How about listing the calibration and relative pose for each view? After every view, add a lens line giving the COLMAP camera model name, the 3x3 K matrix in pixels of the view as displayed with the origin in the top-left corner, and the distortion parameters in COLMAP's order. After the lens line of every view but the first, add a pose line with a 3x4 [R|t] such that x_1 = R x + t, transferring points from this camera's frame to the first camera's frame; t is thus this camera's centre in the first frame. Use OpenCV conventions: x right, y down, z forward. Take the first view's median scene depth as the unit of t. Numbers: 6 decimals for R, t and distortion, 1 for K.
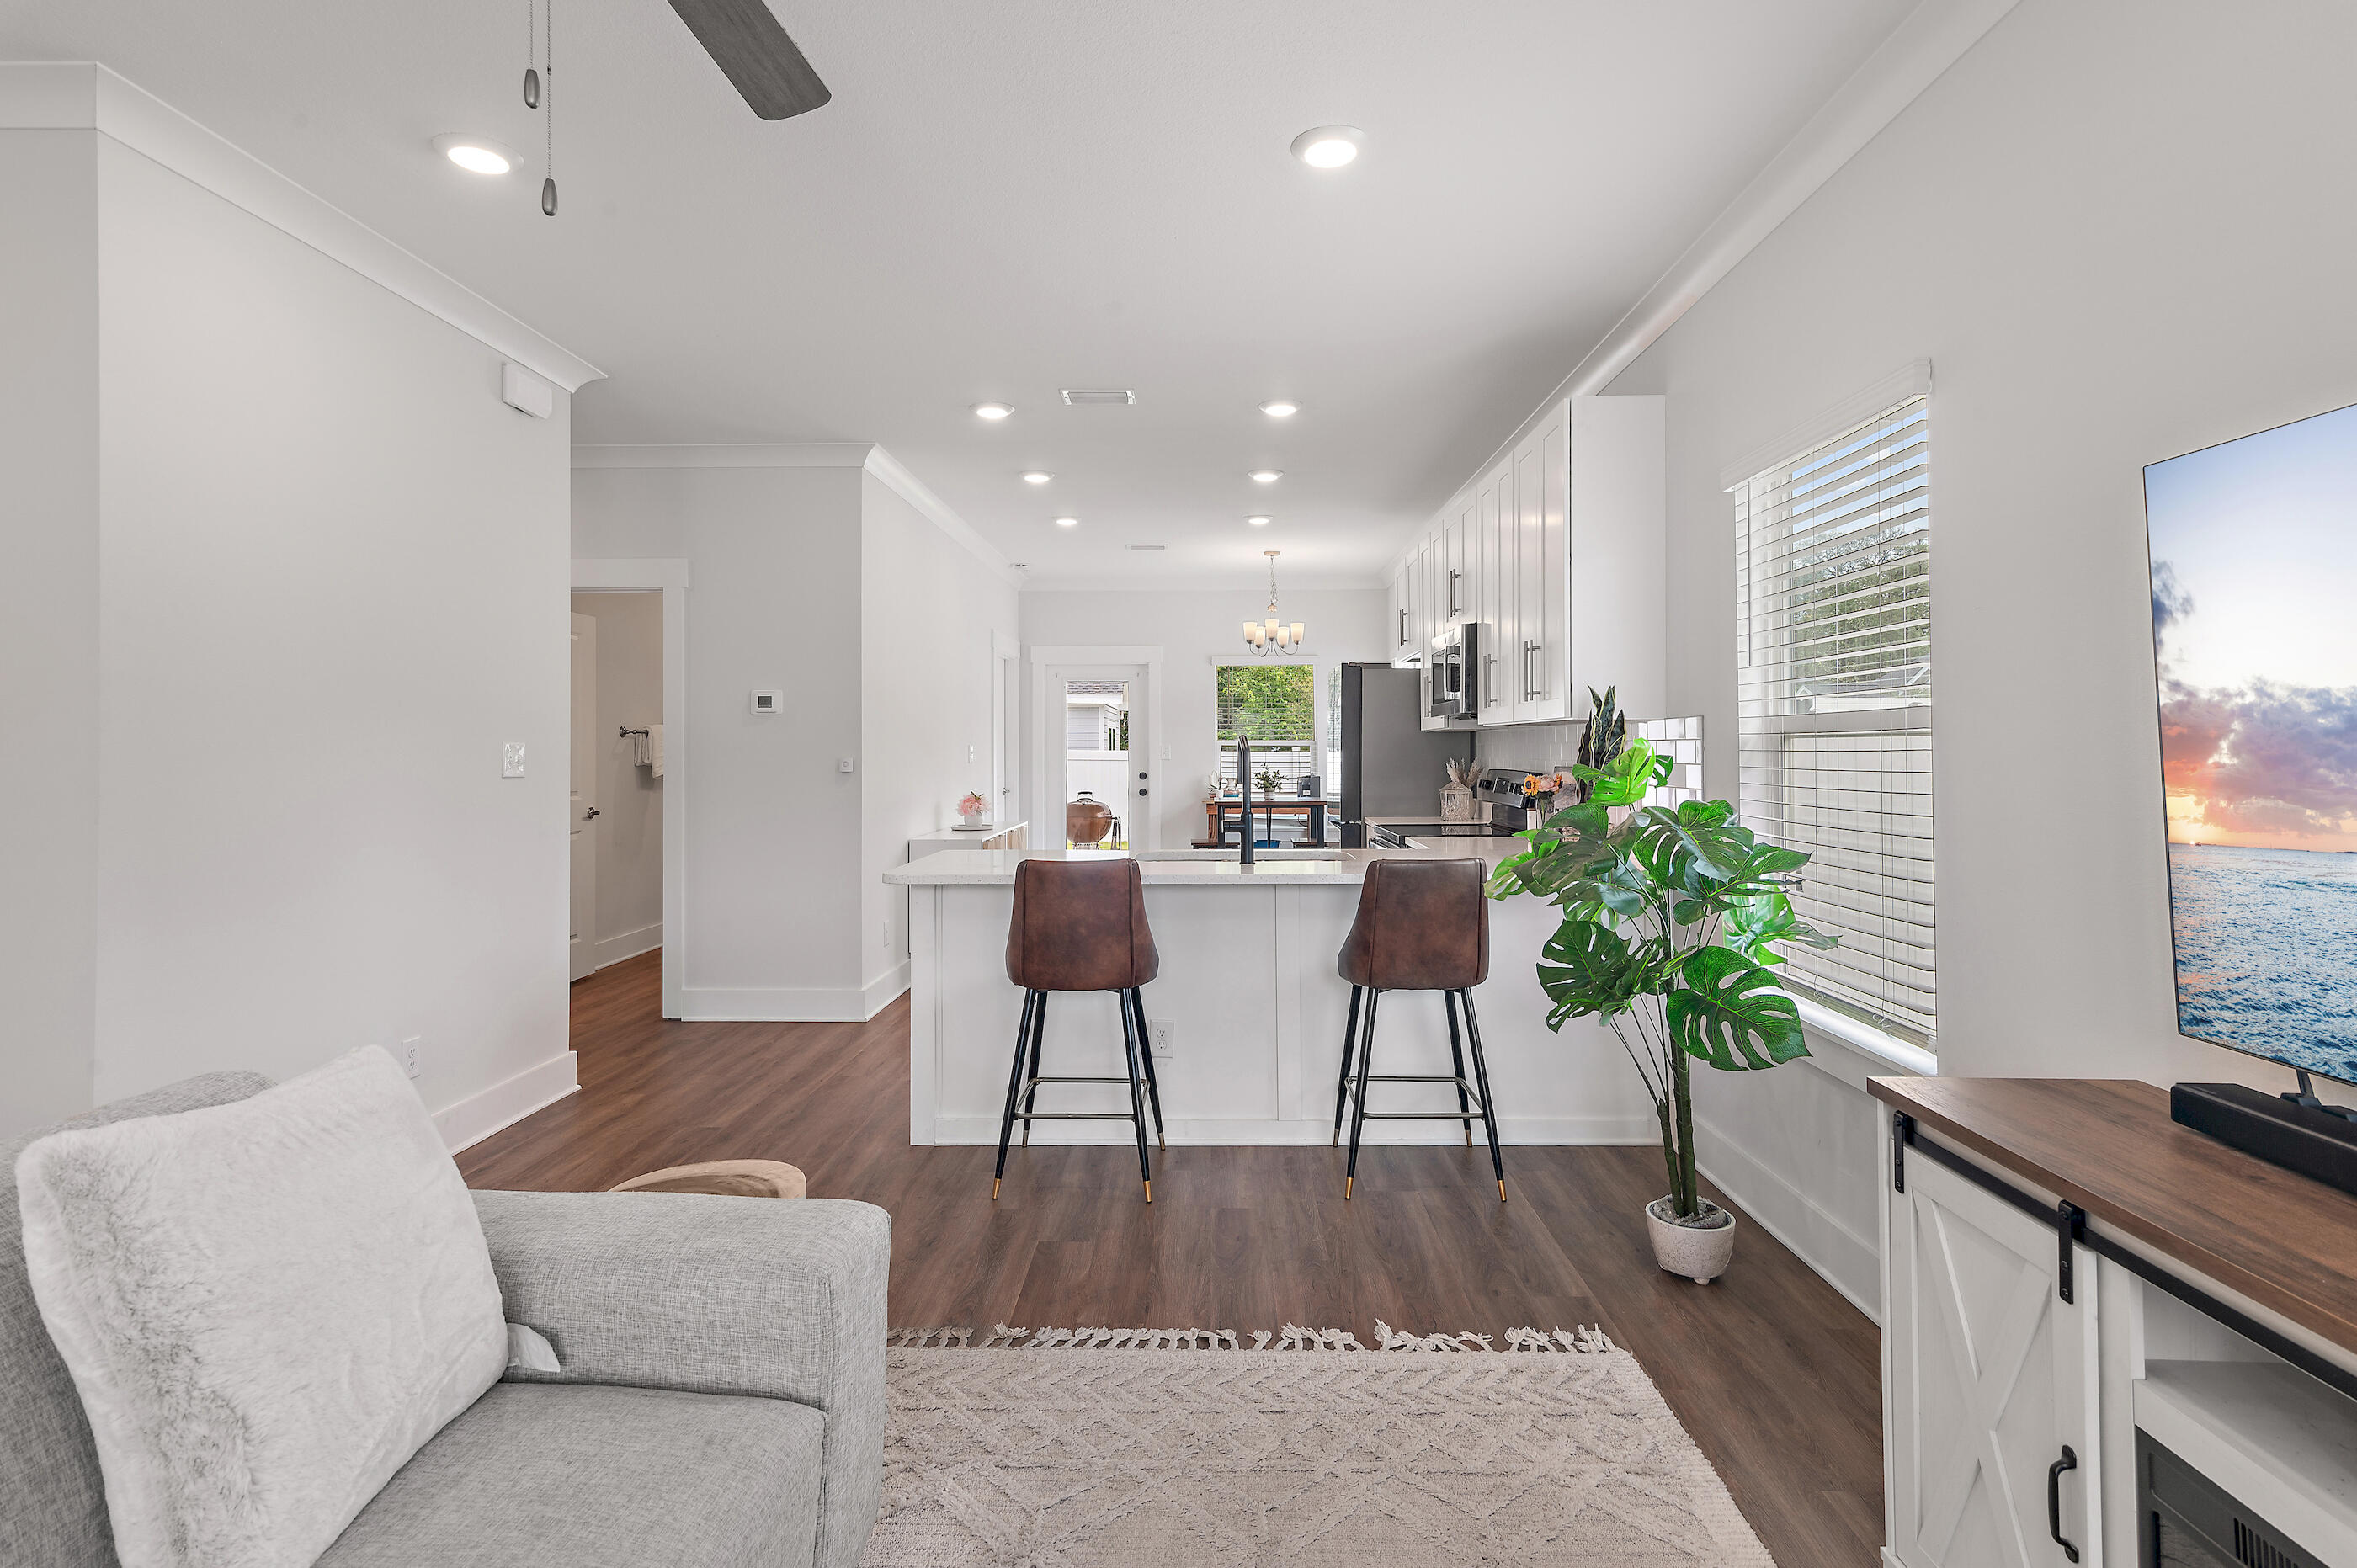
lens RADIAL K [[1172.3, 0, 1219.2], [0, 1172.3, 730.8], [0, 0, 1]] dist [0.012606, 0.000768]
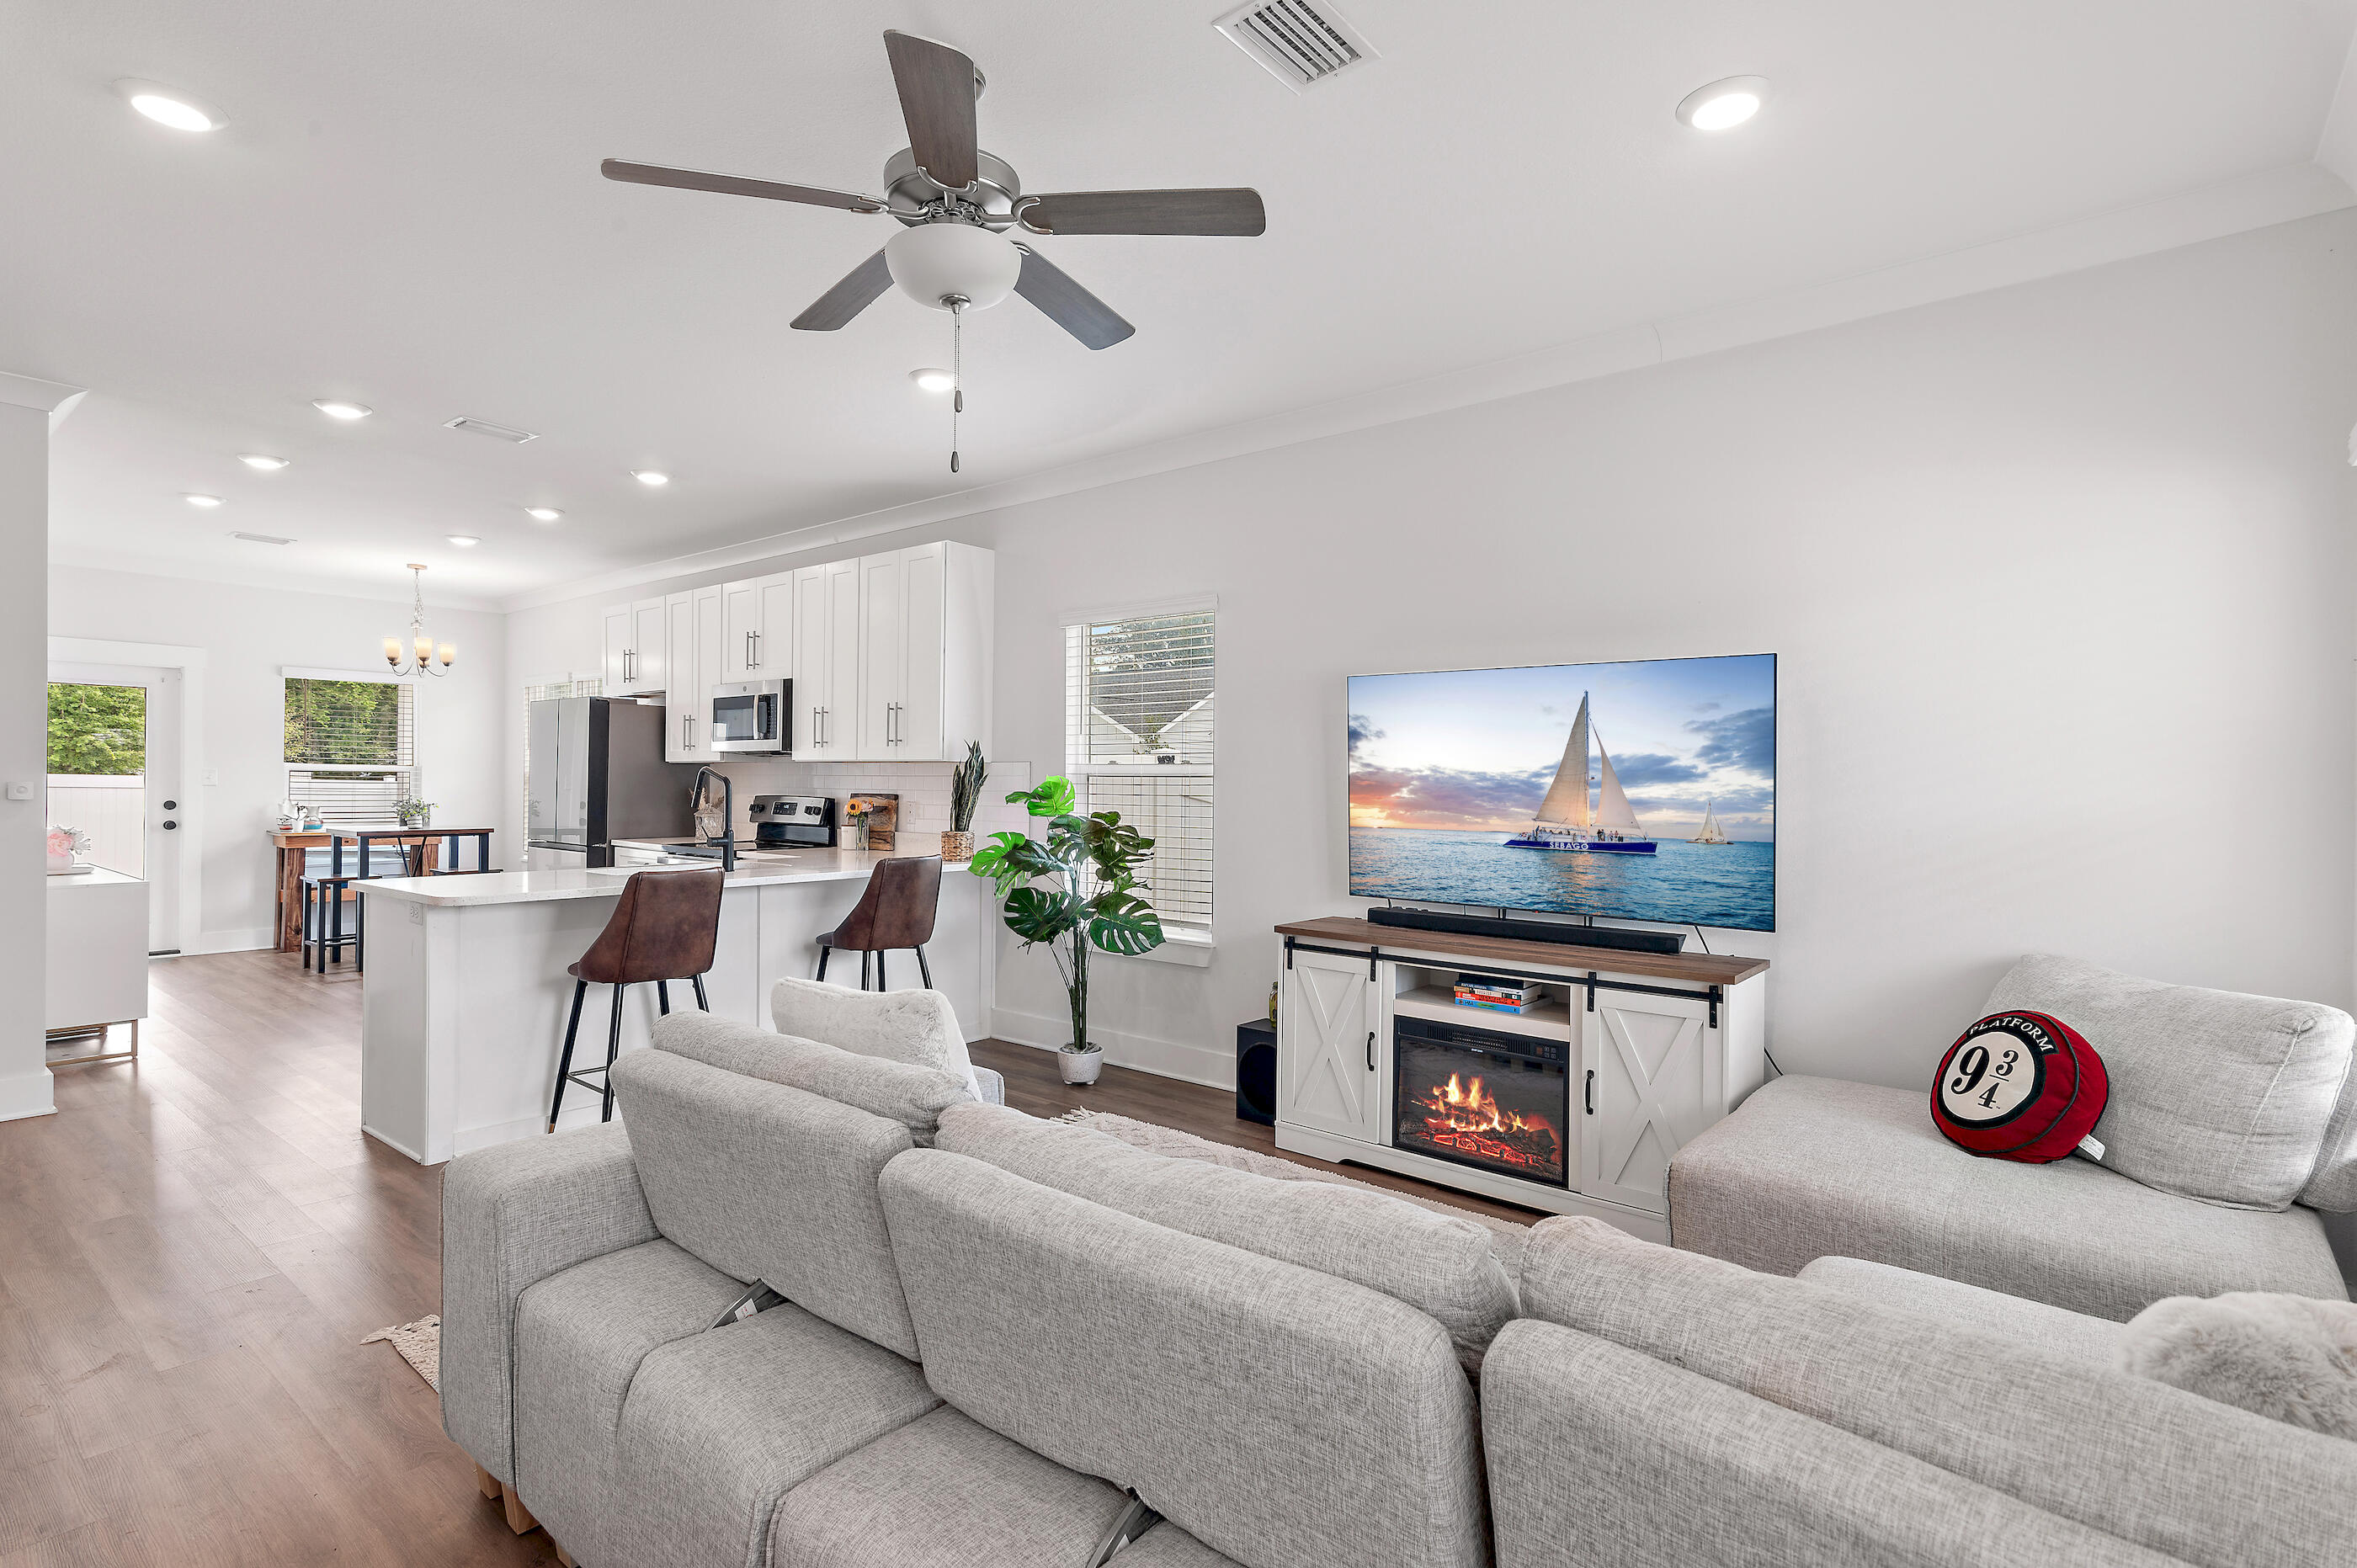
lens RADIAL K [[1172.3, 0, 1174.4], [0, 1172.3, 771.9], [0, 0, 1]] dist [0.012606, 0.000768]
pose [[0.616409, 0.015500, 0.787274, -0.877854], [-0.024684, 0.999695, -0.000355, -0.004028], [-0.787039, -0.019215, 0.616604, -0.173625]]
